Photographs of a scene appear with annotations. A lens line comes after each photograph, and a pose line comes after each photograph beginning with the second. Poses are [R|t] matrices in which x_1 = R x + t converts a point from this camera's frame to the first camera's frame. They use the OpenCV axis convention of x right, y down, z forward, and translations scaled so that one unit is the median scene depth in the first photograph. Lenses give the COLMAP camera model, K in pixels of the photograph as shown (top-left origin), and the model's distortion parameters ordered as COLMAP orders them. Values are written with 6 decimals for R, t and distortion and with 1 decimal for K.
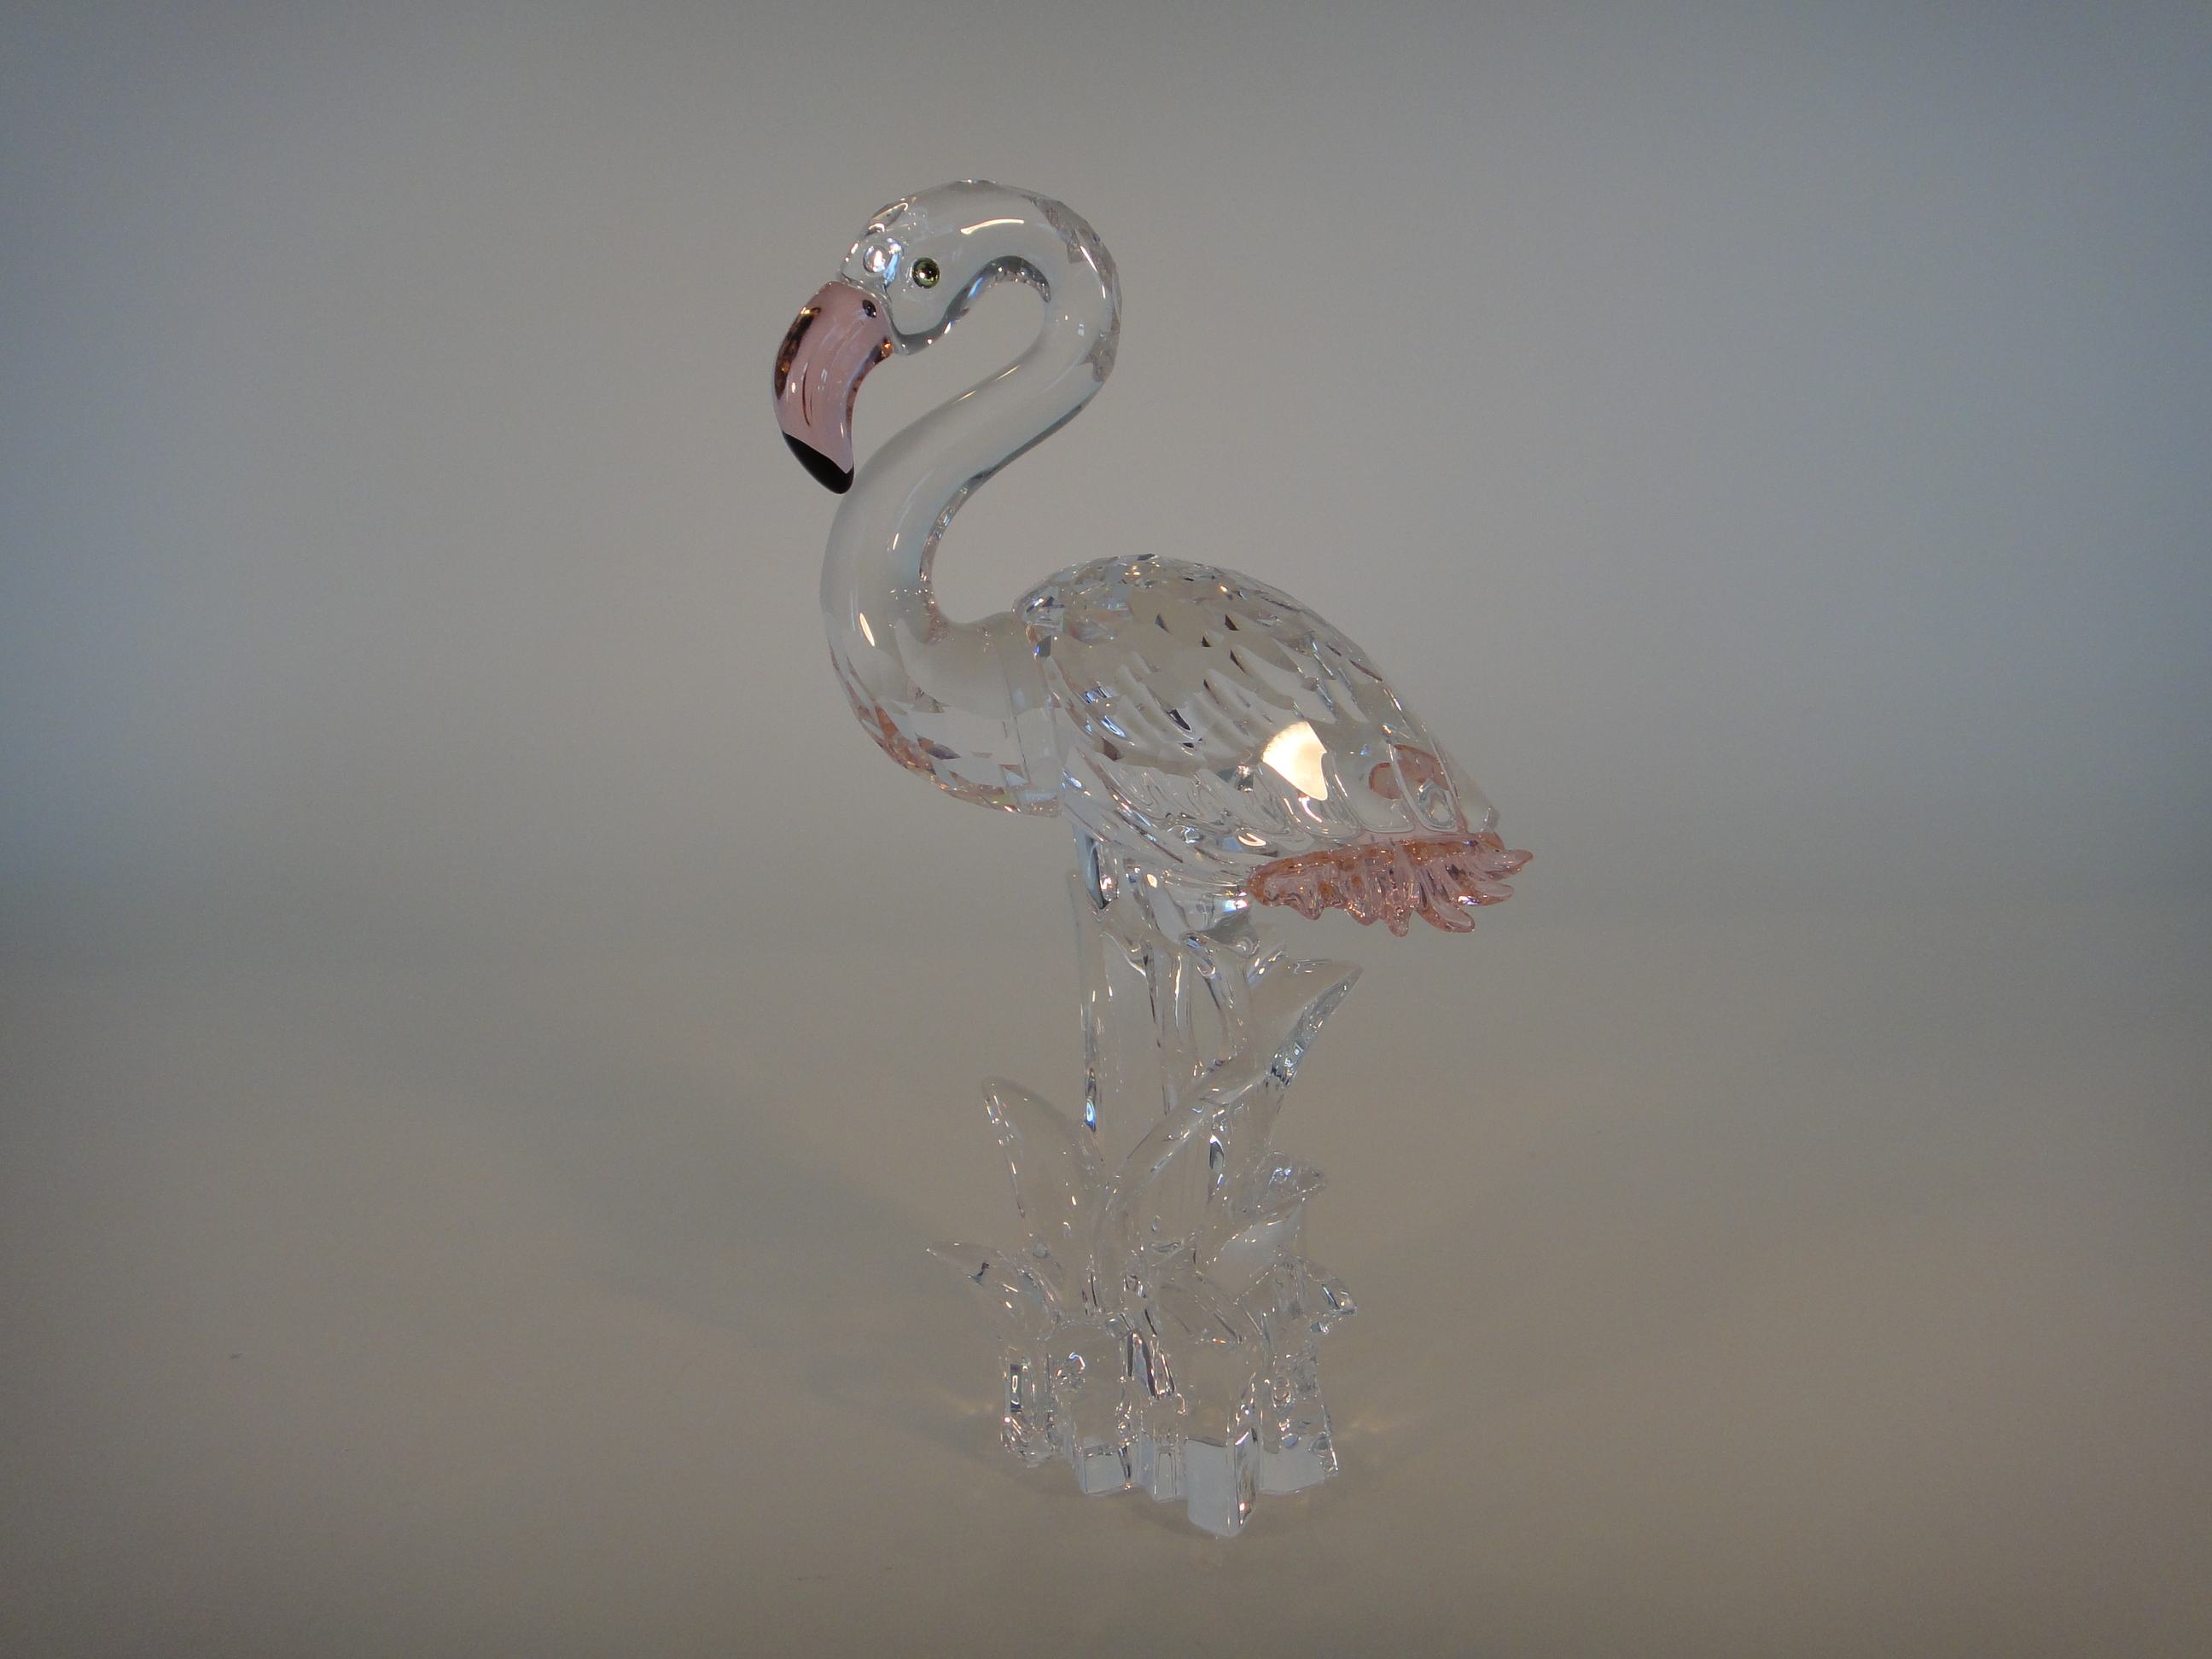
lens RADIAL K [[1671.8, 0, 1106.0], [0, 1671.8, 829.5], [0, 0, 1]] dist [-0.100989, 0.001872]
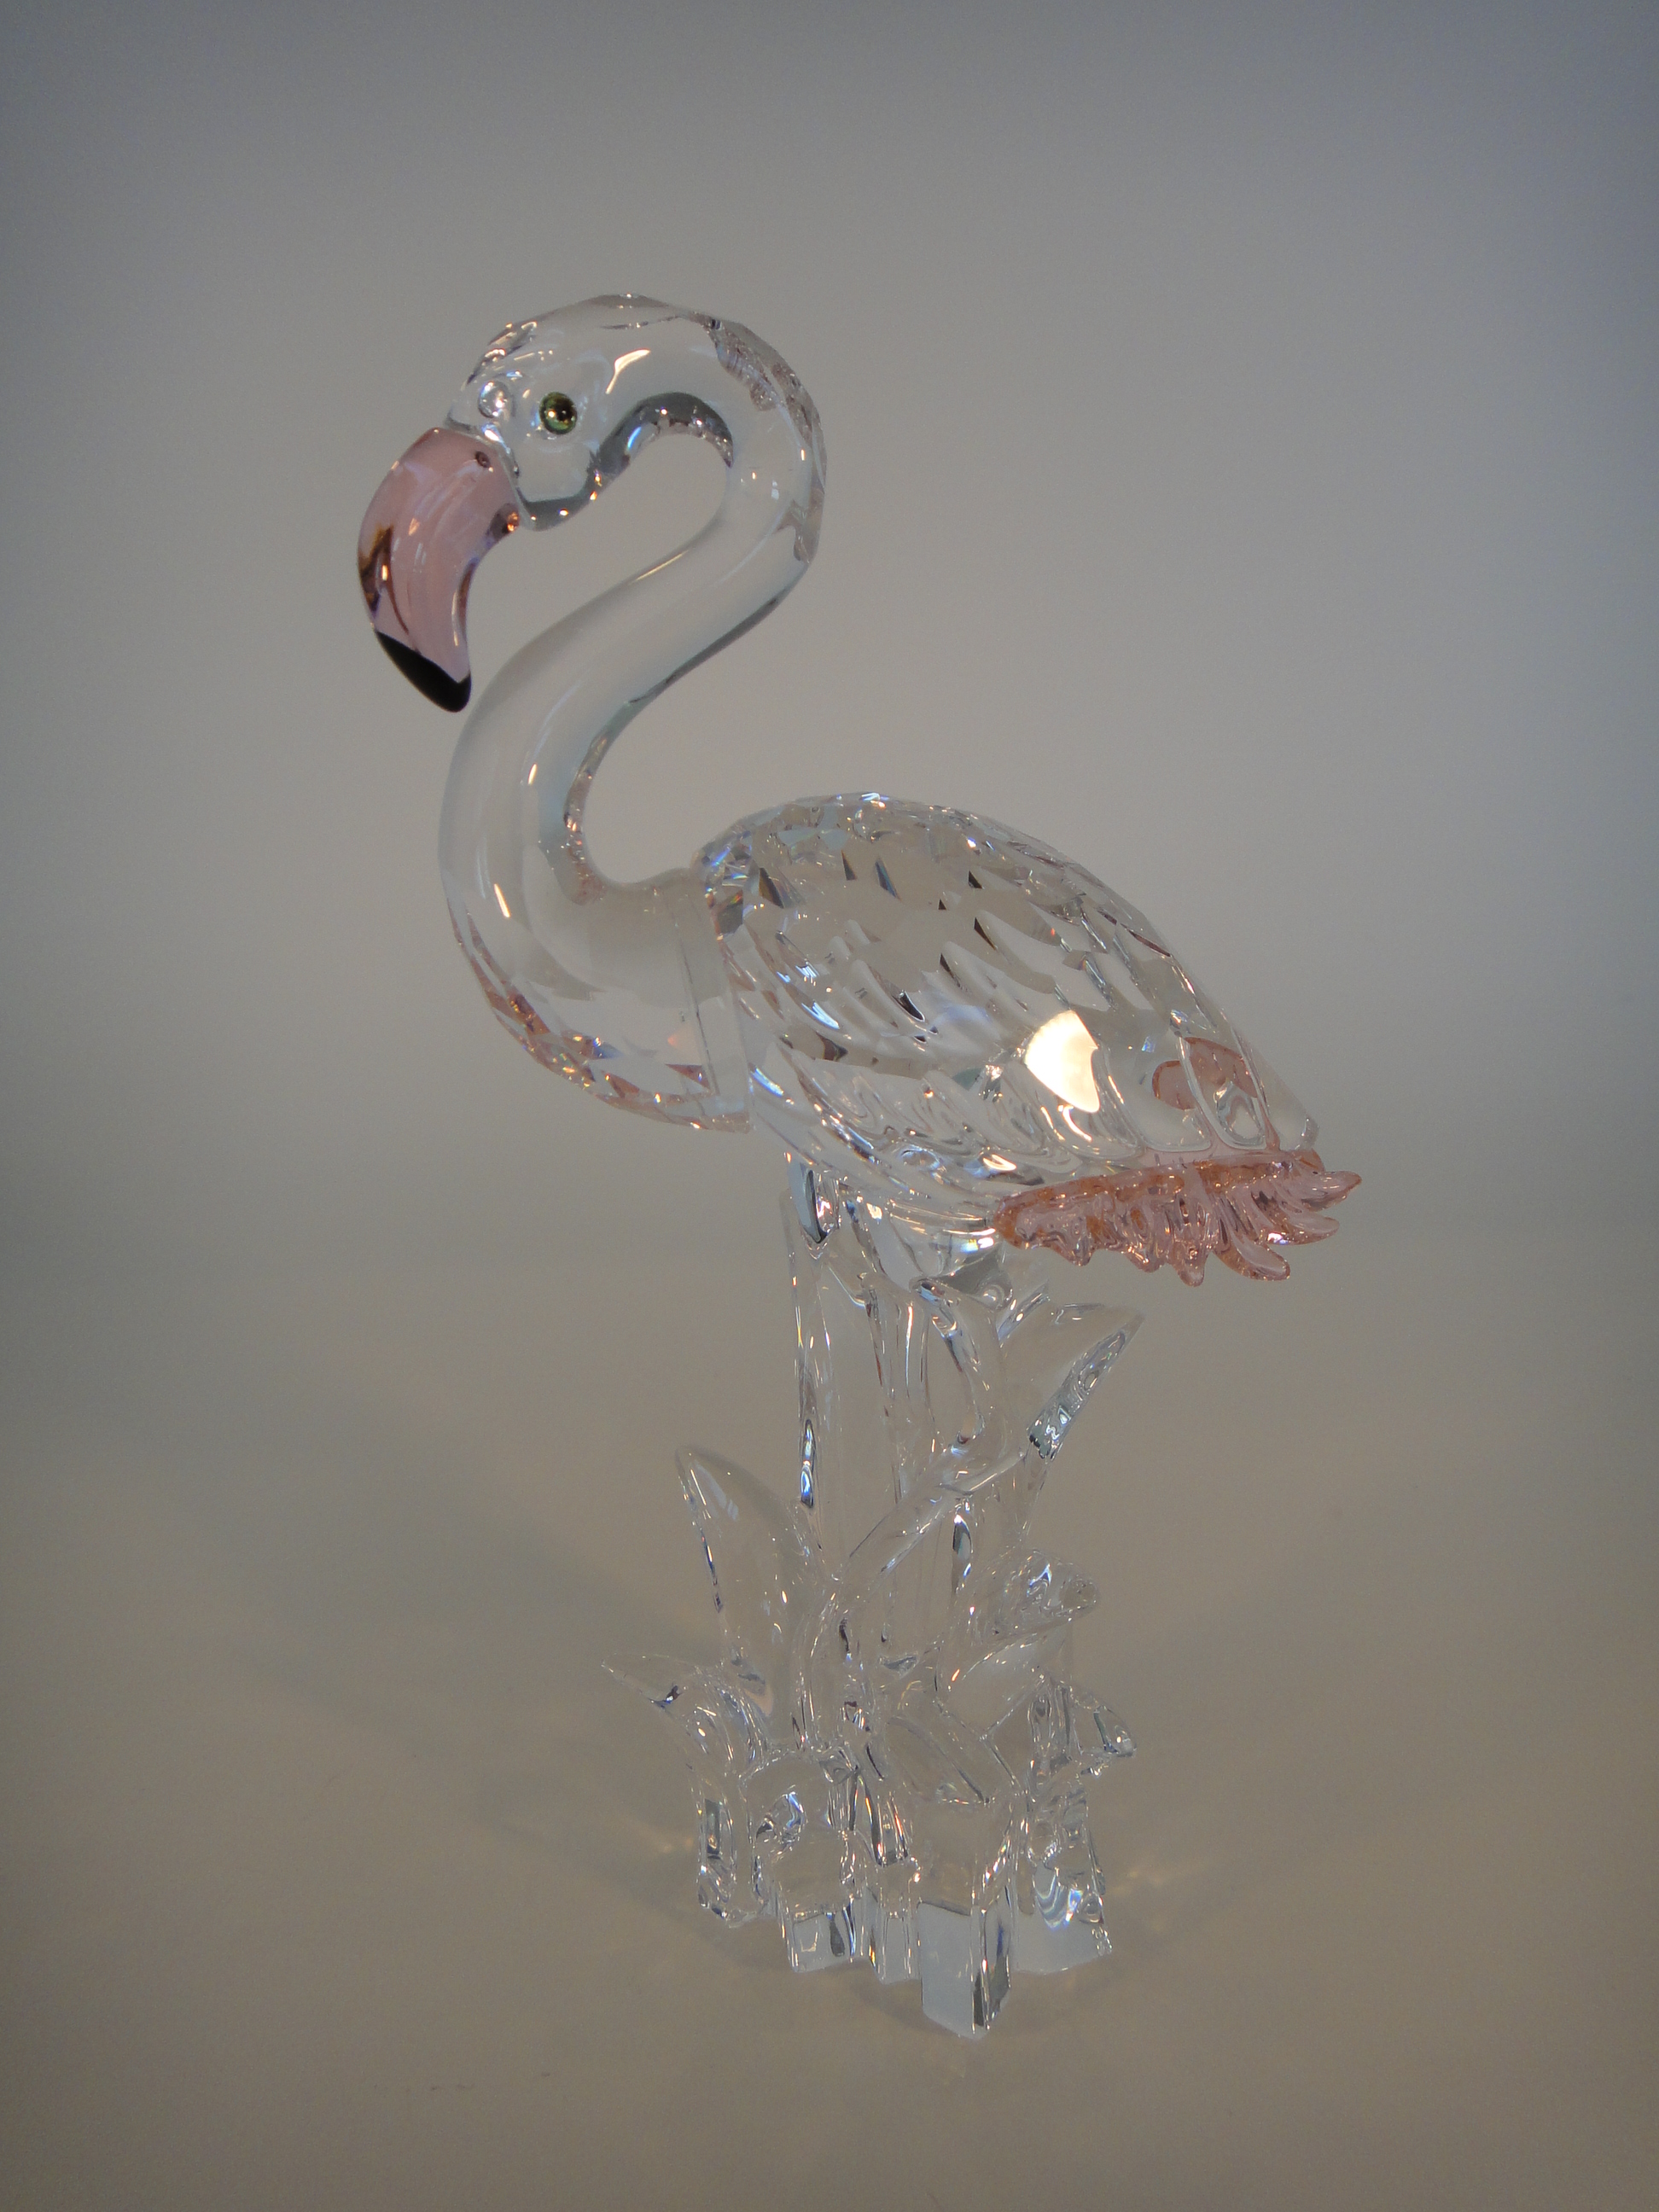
lens RADIAL K [[1671.8, 0, 829.5], [0, 1671.8, 1106.0], [0, 0, 1]] dist [-0.100989, 0.001872]
pose [[0.999685, -0.002115, -0.025016, 0.027531], [0.001914, 0.999966, -0.008043, -0.013299], [0.025032, 0.007993, 0.999655, 0.225547]]
